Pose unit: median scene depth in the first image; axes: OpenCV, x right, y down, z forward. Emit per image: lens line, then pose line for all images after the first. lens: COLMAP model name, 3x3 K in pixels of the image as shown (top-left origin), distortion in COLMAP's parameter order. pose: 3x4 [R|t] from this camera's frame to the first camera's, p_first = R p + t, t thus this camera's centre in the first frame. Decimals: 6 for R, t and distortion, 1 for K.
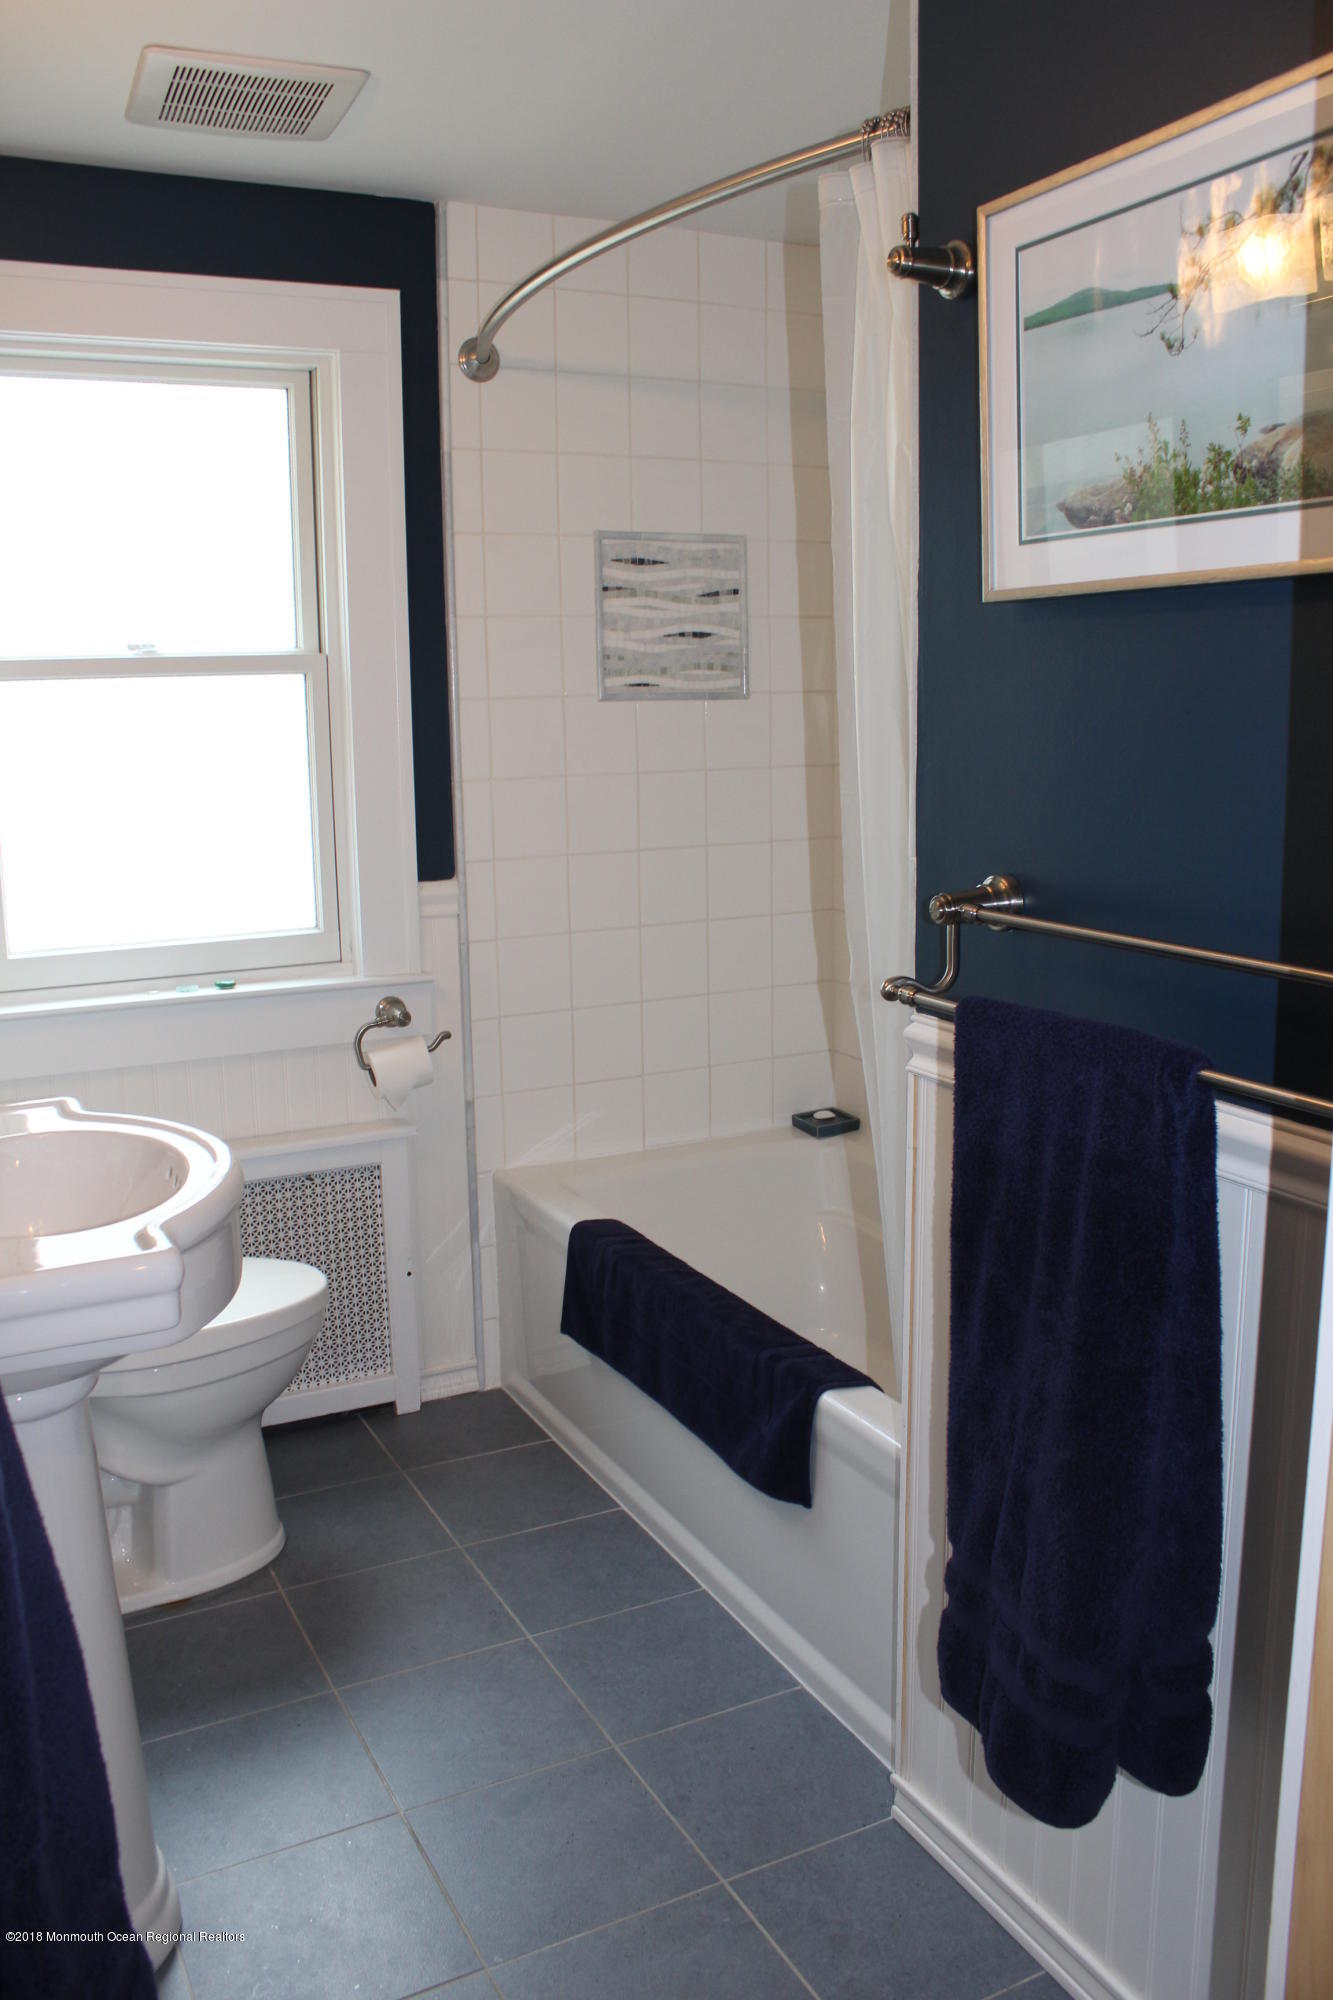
lens RADIAL K [[1654.6, 0, 672.1], [0, 1654.6, 1005.4], [0, 0, 1]] dist [-0.159286, 0.130930]
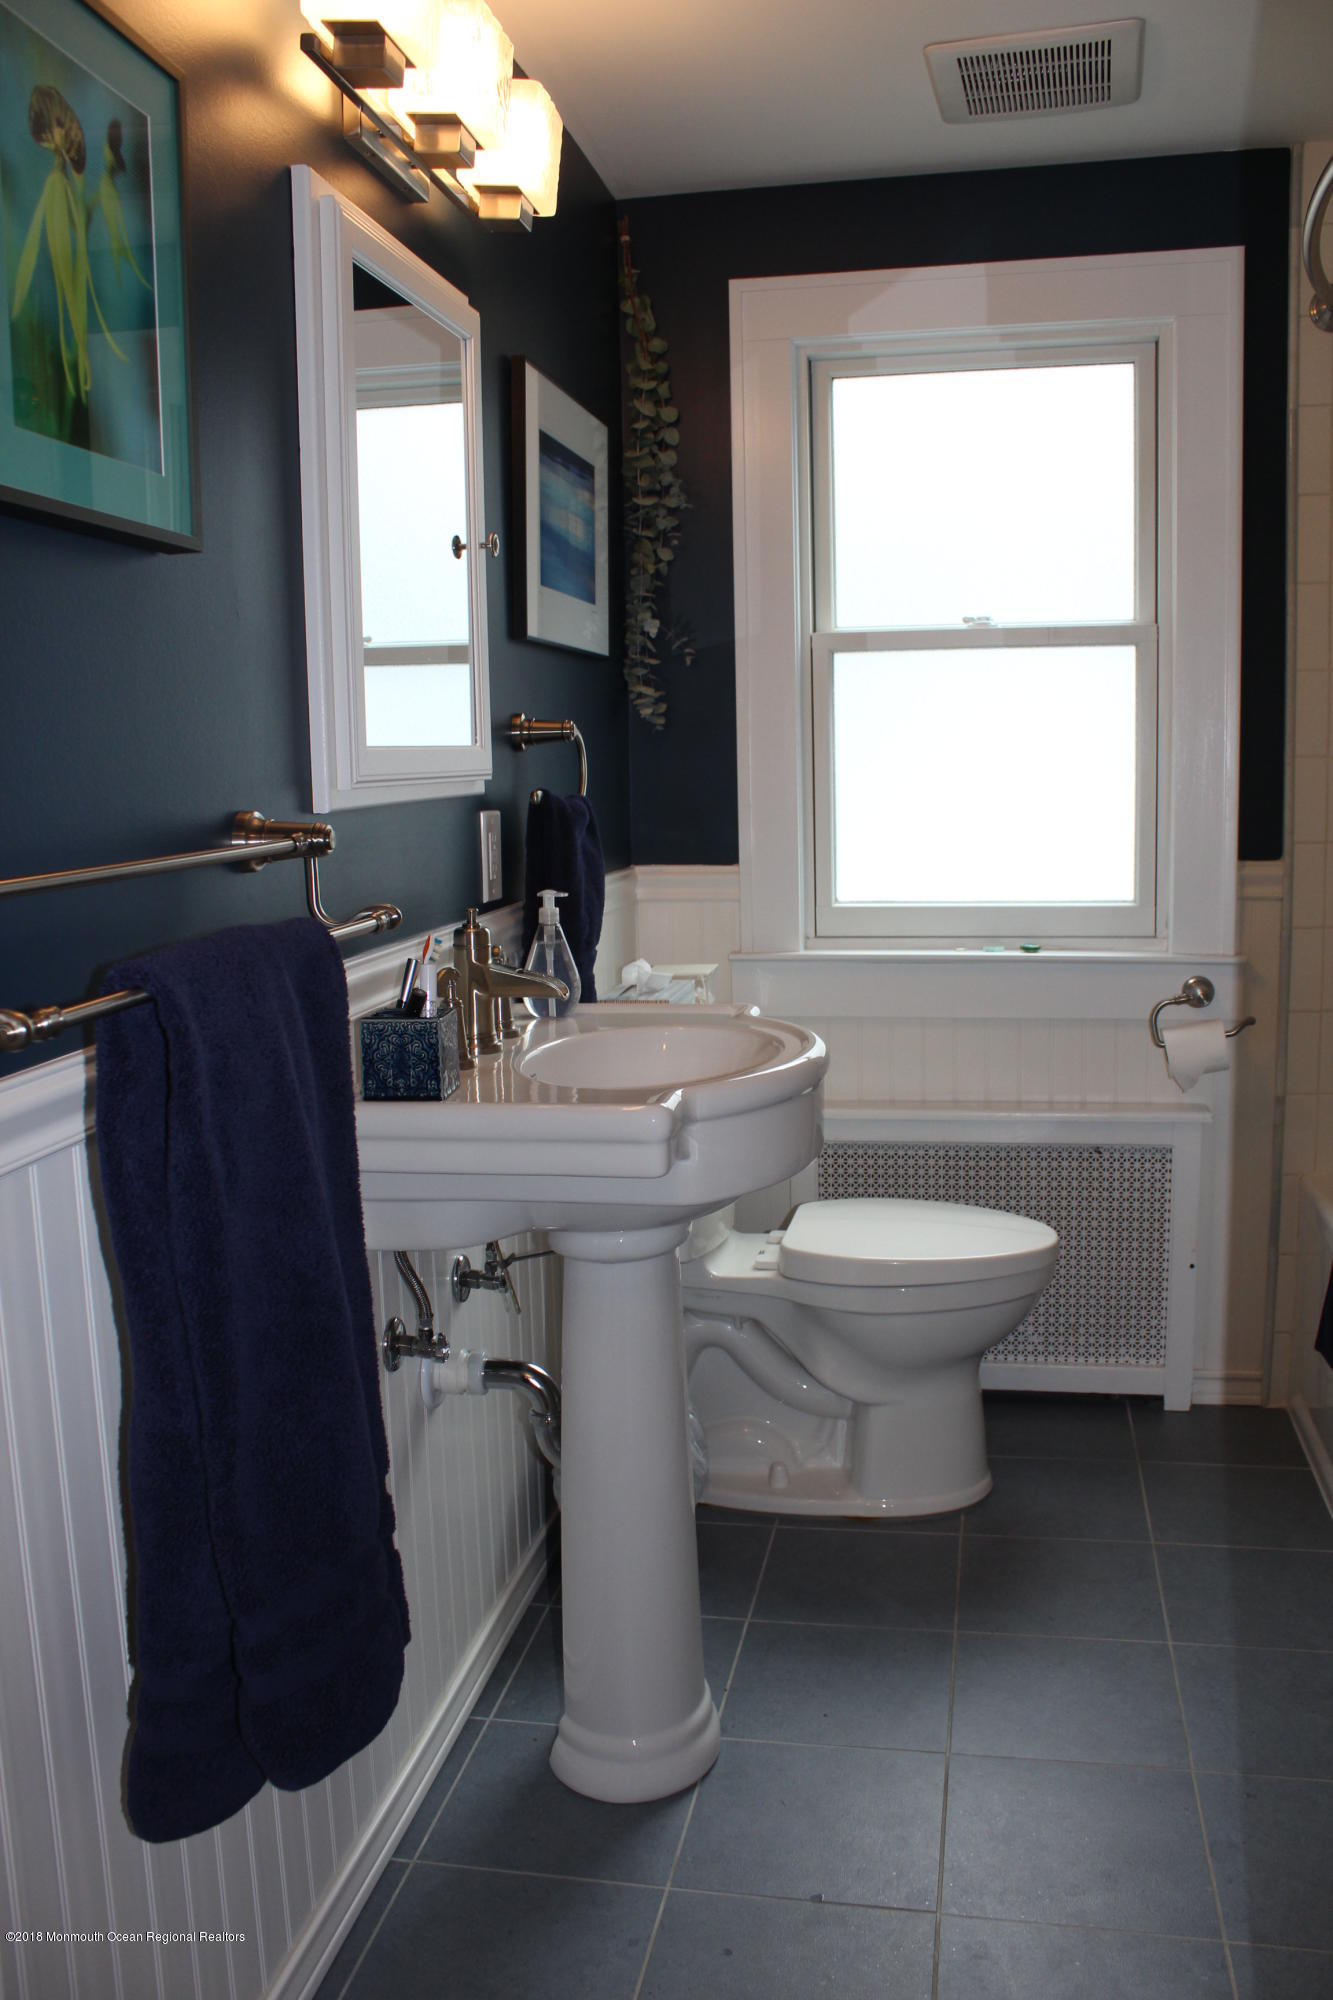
lens RADIAL K [[1654.6, 0, 676.4], [0, 1654.6, 999.0], [0, 0, 1]] dist [-0.159286, 0.130930]
pose [[0.789727, 0.089300, -0.606924, 0.171322], [-0.103572, 0.994555, 0.011567, 0.028917], [0.604652, 0.053725, 0.794676, 0.052956]]
